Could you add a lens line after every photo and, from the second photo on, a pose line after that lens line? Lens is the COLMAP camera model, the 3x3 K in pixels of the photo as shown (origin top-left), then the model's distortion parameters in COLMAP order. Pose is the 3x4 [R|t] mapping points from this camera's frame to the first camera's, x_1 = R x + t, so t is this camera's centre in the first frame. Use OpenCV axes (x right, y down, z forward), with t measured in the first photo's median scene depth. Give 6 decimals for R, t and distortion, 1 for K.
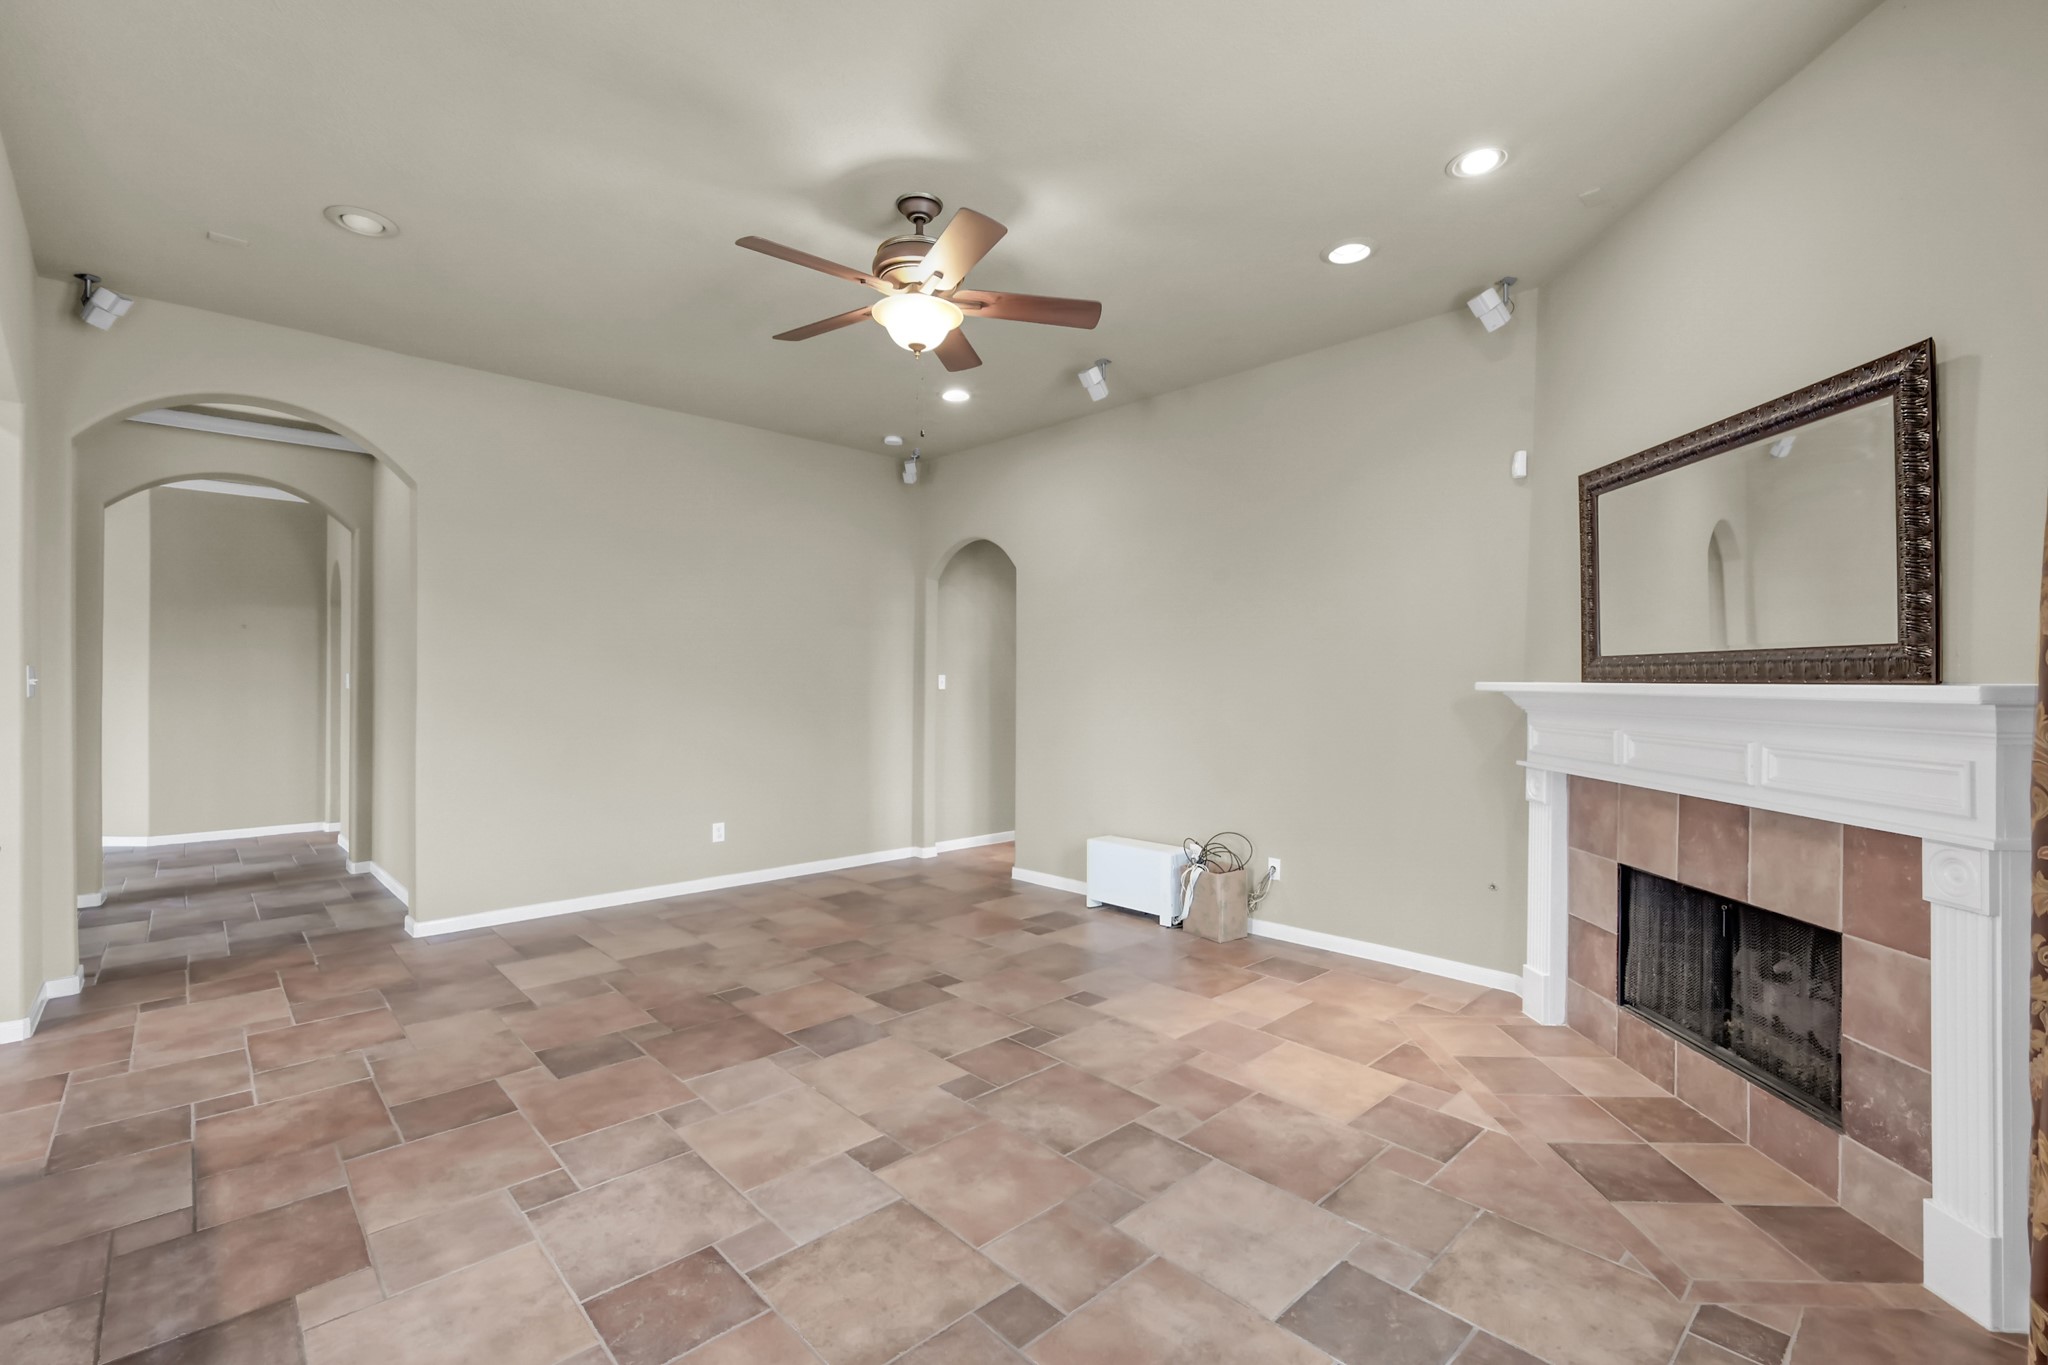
lens RADIAL K [[891.1, 0, 1024.0], [0, 891.1, 682.5], [0, 0, 1]] dist [-0.000122, -0.000117]
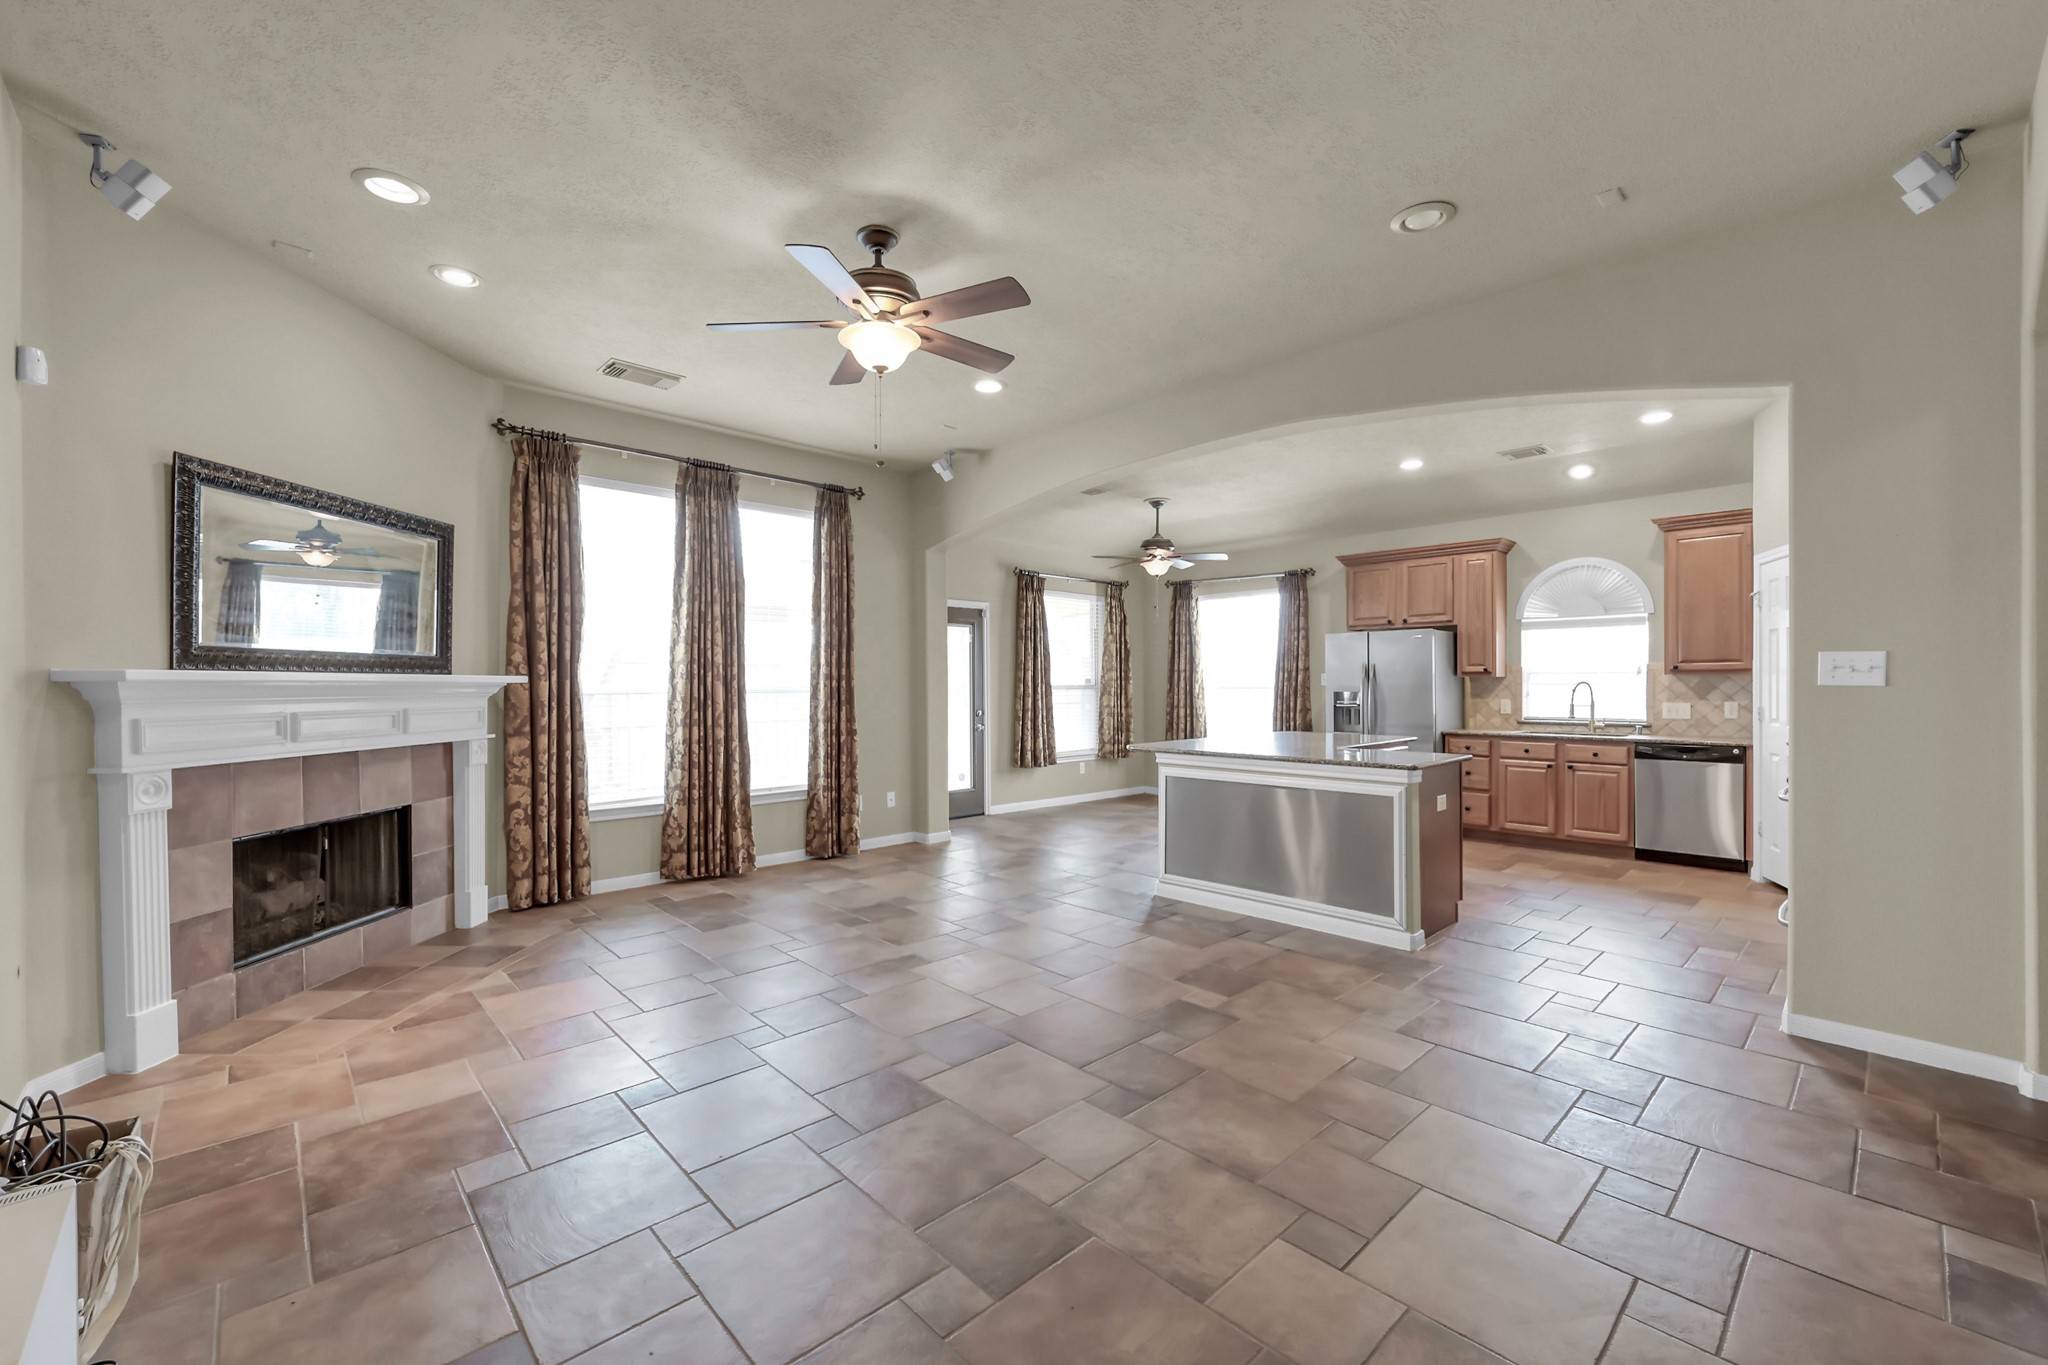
lens RADIAL K [[835.9, 0, 1028.4], [0, 835.9, 687.4], [0, 0, 1]] dist [-0.000975, -0.000056]
pose [[-0.999981, 0.001253, -0.006089, -0.282386], [0.001208, 0.999972, 0.007325, 0.011233], [0.006098, 0.007318, -0.999955, 1.943337]]
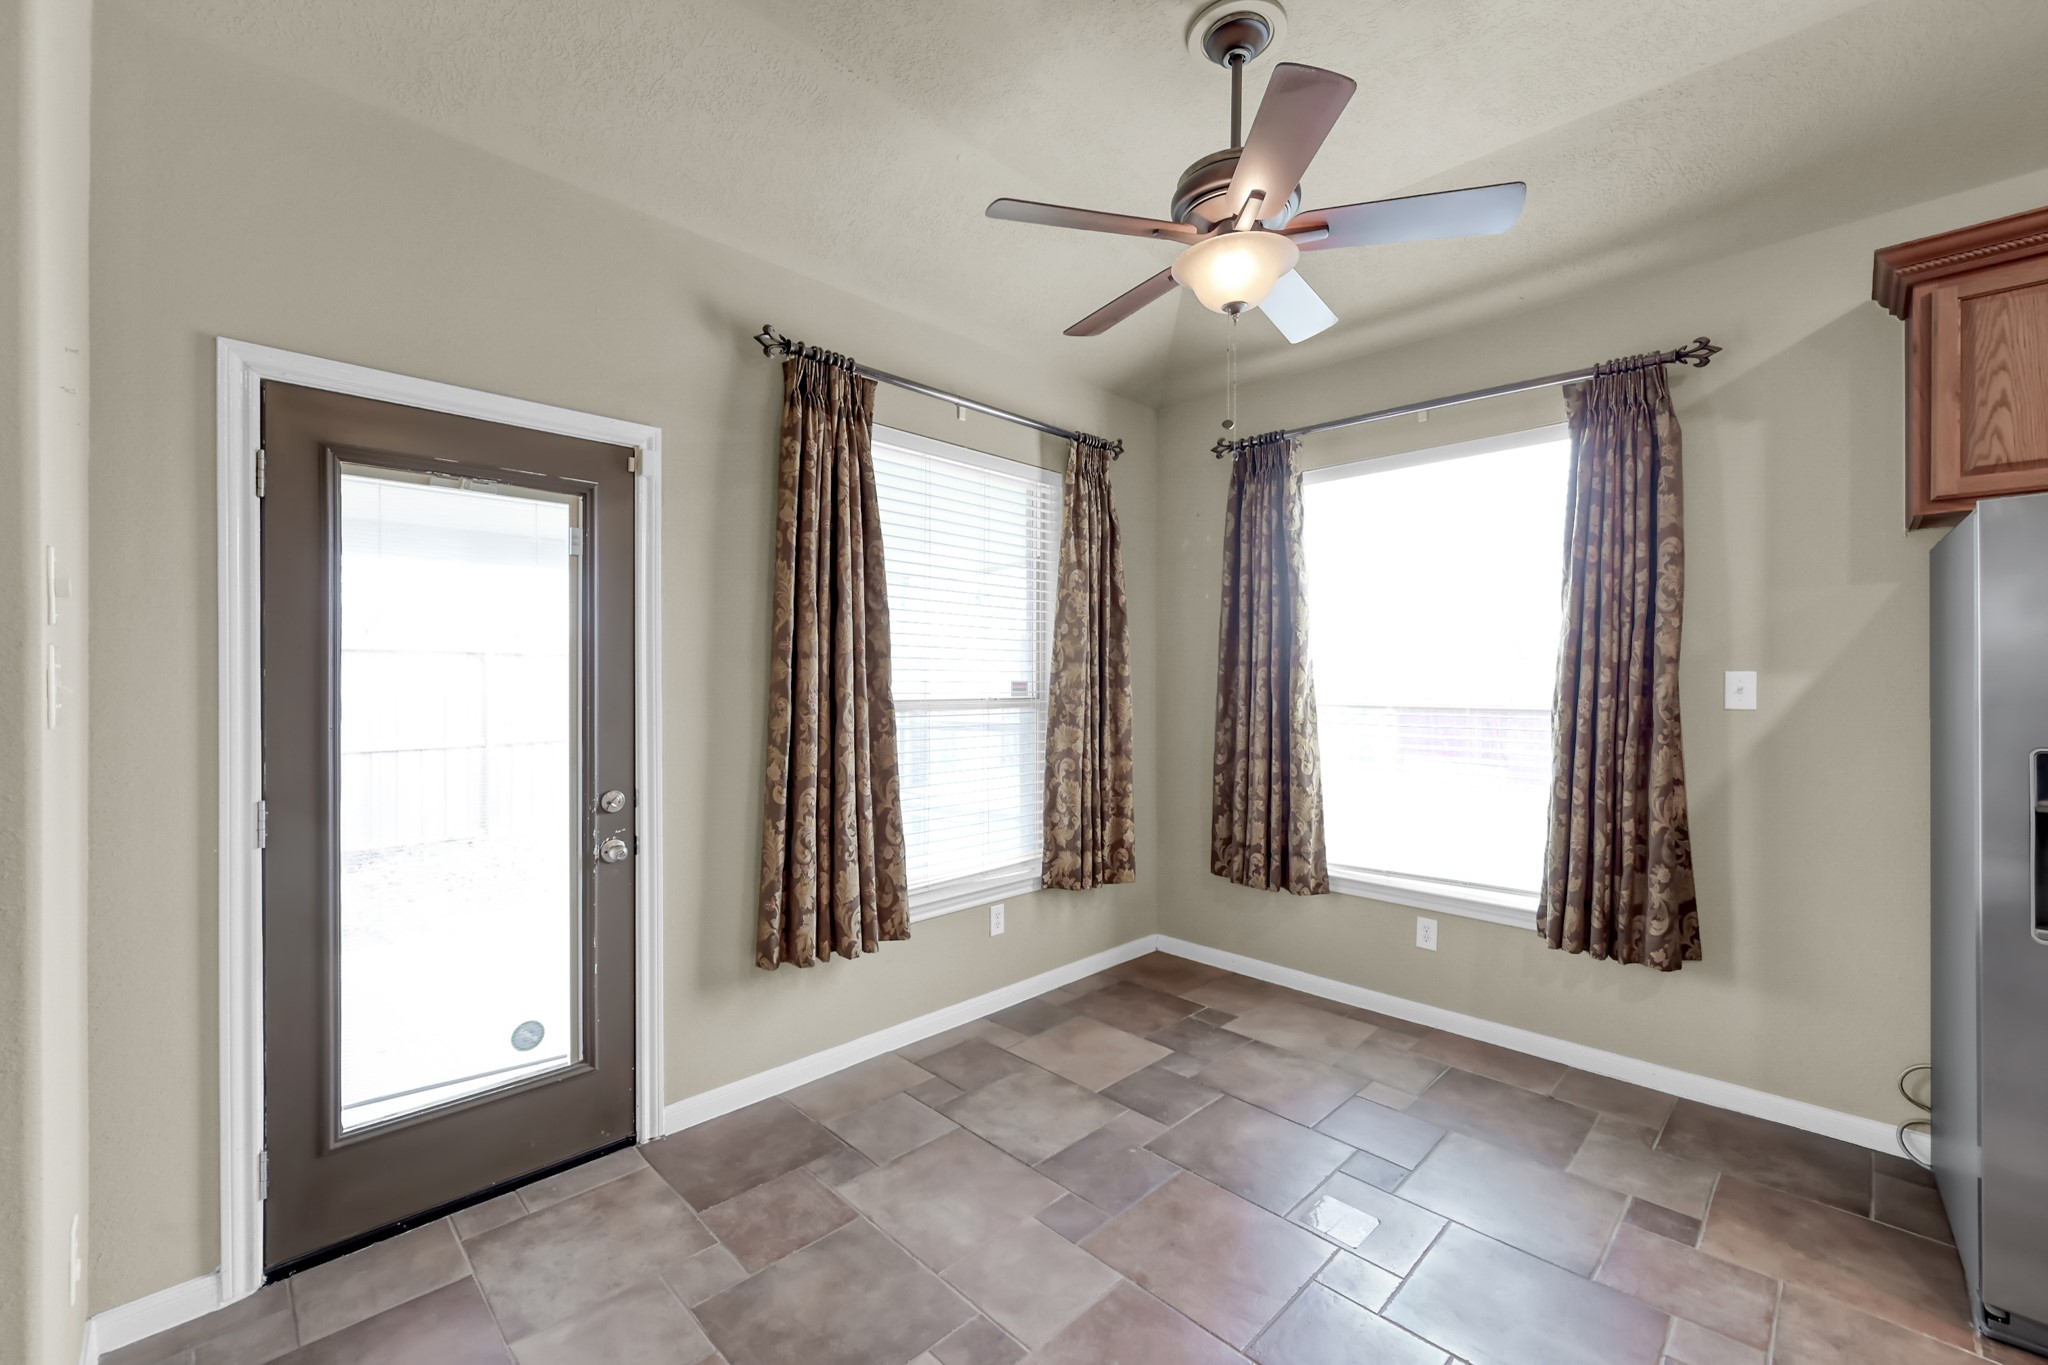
lens RADIAL K [[831.9, 0, 1032.3], [0, 831.9, 681.6], [0, 0, 1]] dist [-0.001160, 0.000067]
pose [[-0.999655, -0.003894, -0.025960, -0.493154], [-0.003995, 0.999985, 0.003859, -0.002215], [0.025945, 0.003961, -0.999656, 0.199462]]
